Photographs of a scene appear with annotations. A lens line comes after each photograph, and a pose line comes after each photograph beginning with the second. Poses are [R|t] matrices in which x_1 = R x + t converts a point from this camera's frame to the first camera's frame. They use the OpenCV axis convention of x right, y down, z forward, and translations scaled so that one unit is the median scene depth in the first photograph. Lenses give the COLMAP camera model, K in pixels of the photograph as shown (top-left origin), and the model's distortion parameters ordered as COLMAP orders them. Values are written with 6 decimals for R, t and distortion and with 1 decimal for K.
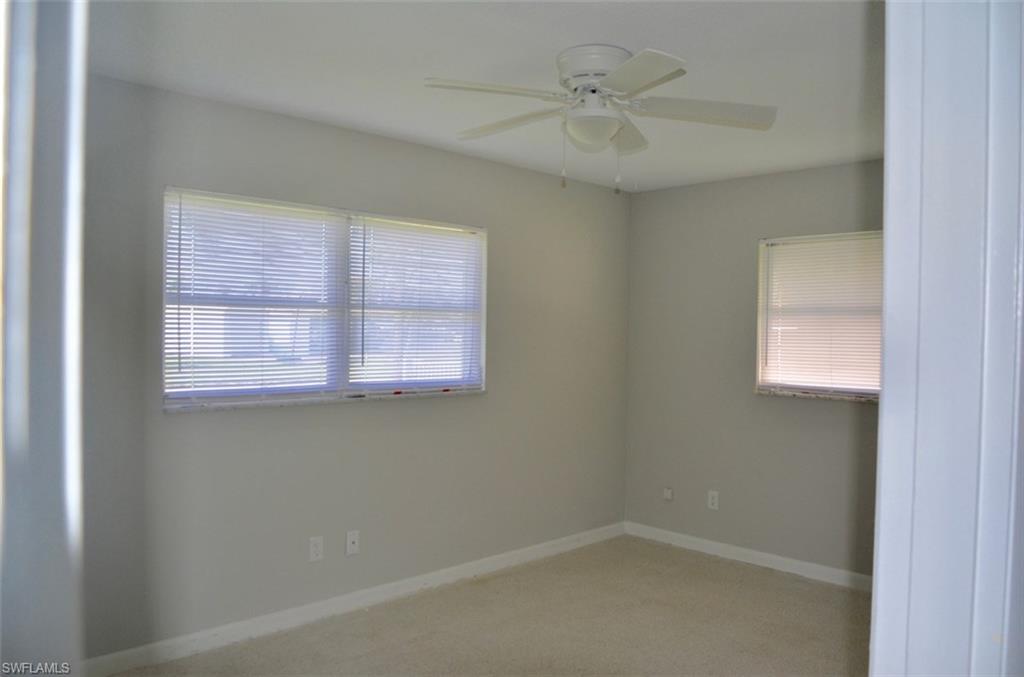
lens RADIAL K [[776.0, 0, 512.0], [0, 776.0, 338.5], [0, 0, 1]] dist [-0.049212, 0.006333]
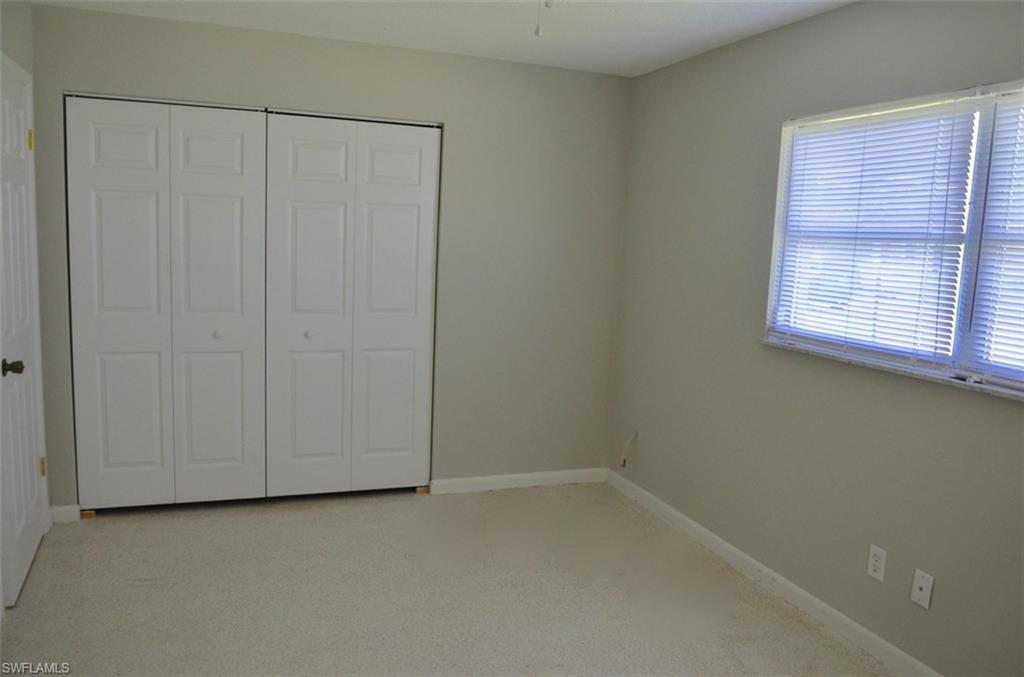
lens RADIAL K [[776.0, 0, 512.0], [0, 776.0, 338.5], [0, 0, 1]] dist [-0.049212, 0.006333]
pose [[-0.397258, 0.094342, -0.912845, 0.558415], [-0.059302, 0.989984, 0.128122, -0.021196], [0.915789, 0.105031, -0.387685, 0.946678]]
